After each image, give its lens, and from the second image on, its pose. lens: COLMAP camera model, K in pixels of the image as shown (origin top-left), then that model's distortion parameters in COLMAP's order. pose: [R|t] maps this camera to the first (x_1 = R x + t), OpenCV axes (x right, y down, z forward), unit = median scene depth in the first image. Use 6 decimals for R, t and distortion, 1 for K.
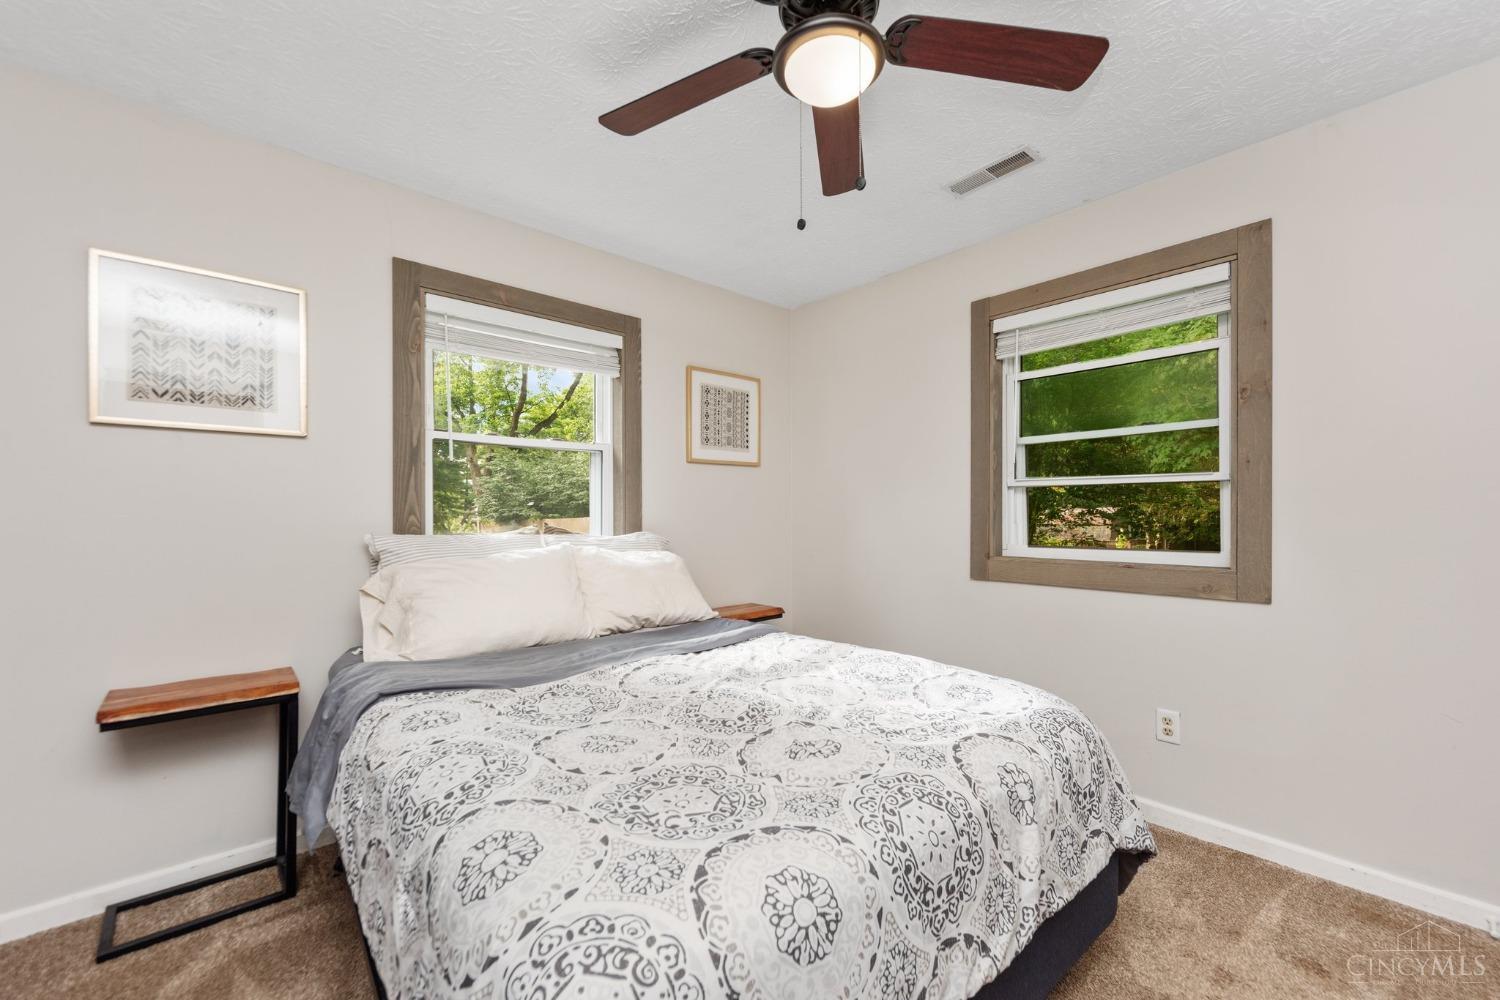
lens RADIAL K [[616.9, 0, 753.3], [0, 616.9, 468.6], [0, 0, 1]] dist [0.001083, 0.000083]
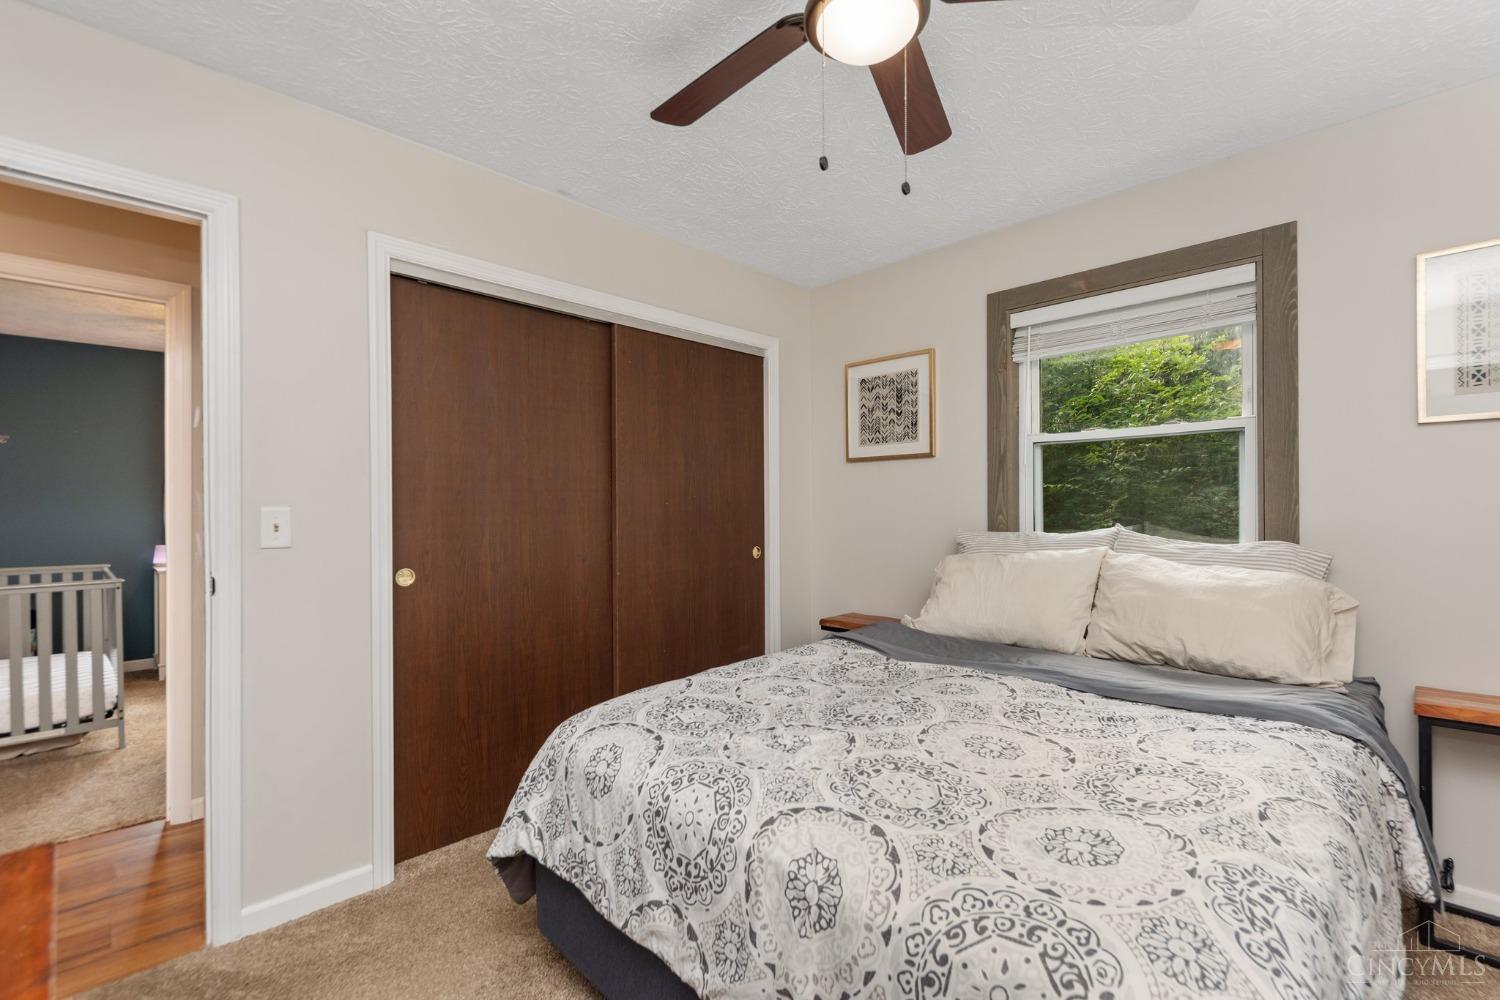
lens RADIAL K [[650.0, 0, 750.0], [0, 650.0, 500.0], [0, 0, 1]] dist [-0.001690, -0.000168]
pose [[0.049766, -0.002375, -0.998758, 1.160989], [0.085347, 0.996349, 0.001883, 0.013032], [0.995108, -0.085335, 0.049787, 0.847763]]
